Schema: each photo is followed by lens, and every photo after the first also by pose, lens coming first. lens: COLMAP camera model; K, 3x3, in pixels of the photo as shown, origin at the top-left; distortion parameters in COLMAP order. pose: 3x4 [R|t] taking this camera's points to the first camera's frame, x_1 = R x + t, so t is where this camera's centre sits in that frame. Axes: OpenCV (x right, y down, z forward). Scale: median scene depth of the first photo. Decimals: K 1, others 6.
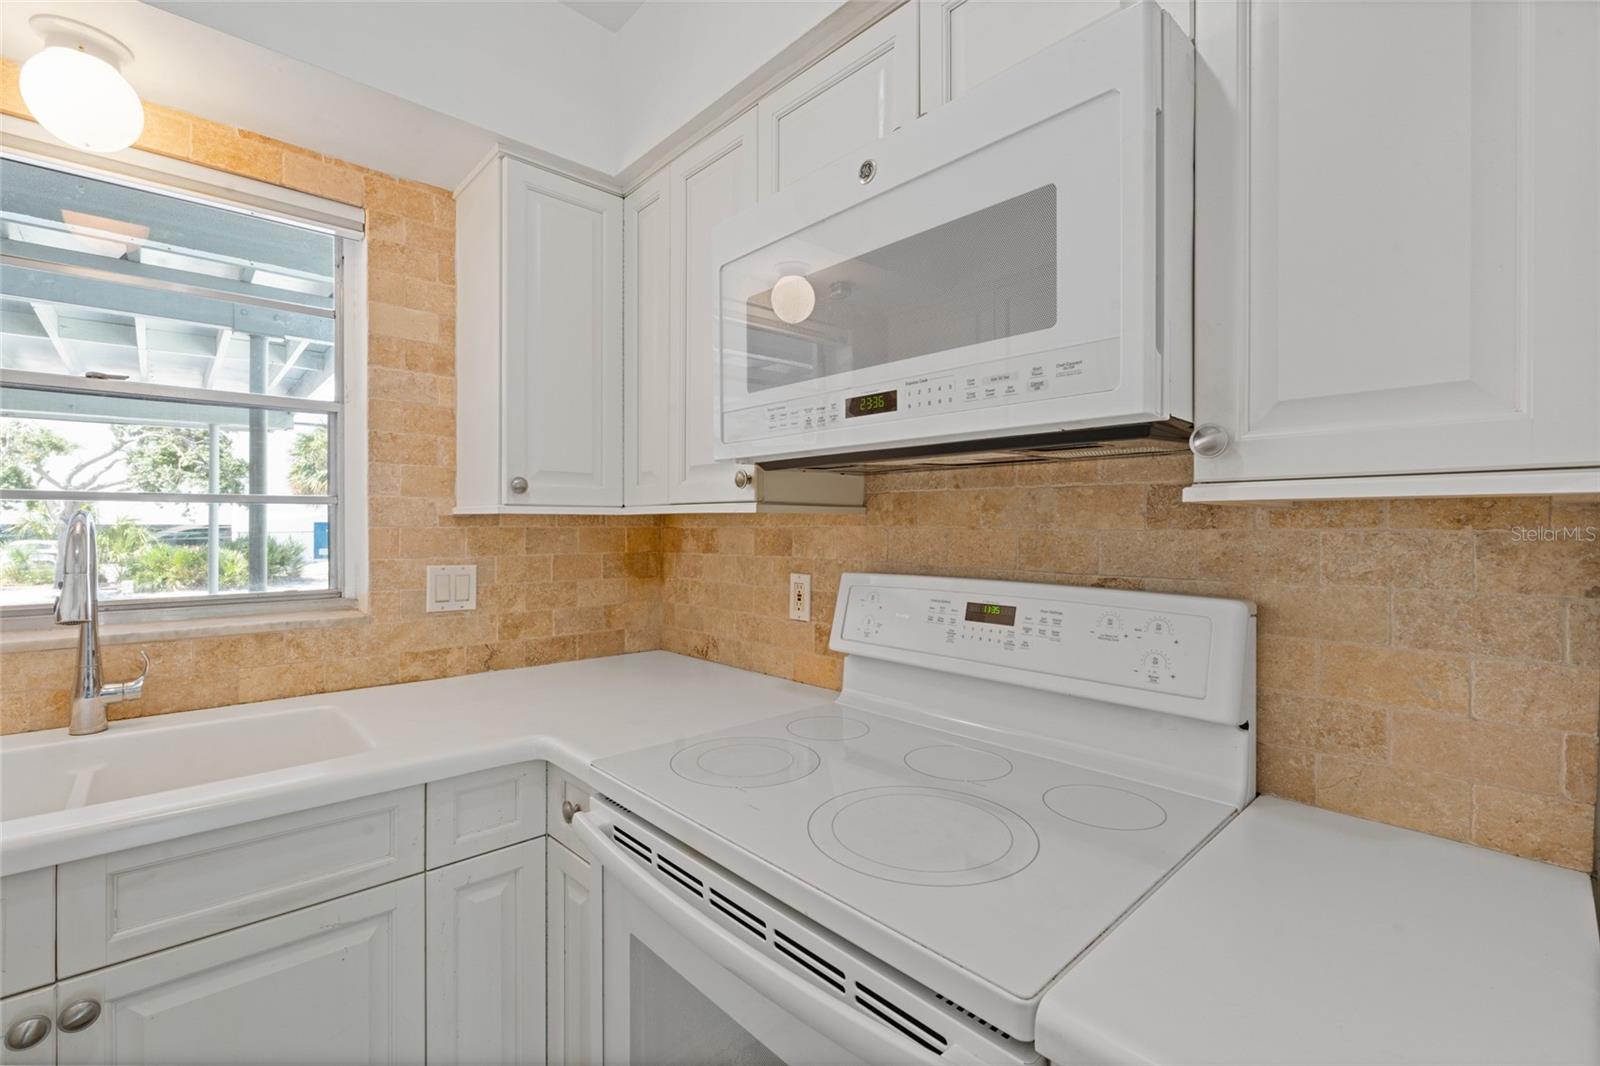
lens RADIAL K [[712.5, 0, 805.6], [0, 712.5, 532.1], [0, 0, 1]] dist [-0.007114, 0.001100]
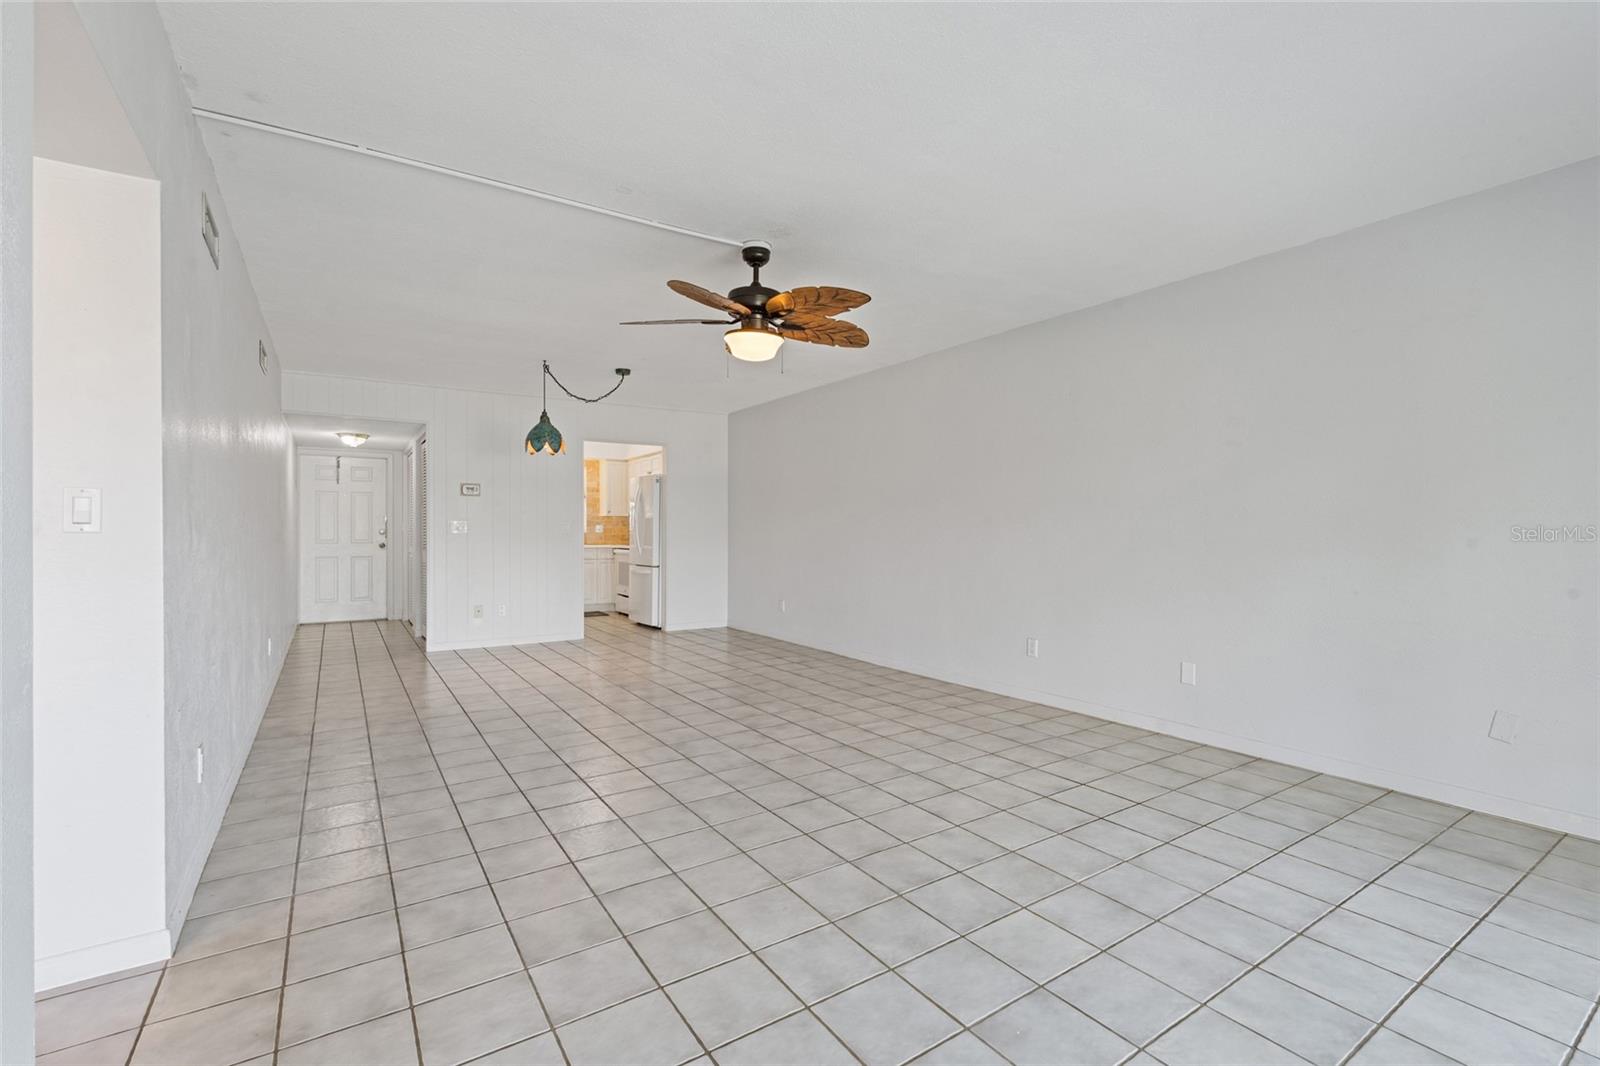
lens RADIAL K [[712.5, 0, 798.0], [0, 712.5, 531.4], [0, 0, 1]] dist [-0.007114, 0.001100]
pose [[0.988743, 0.000614, -0.149620, 2.271514], [-0.000935, 0.999997, -0.002073, 0.125107], [0.149618, 0.002190, 0.988741, -5.164317]]
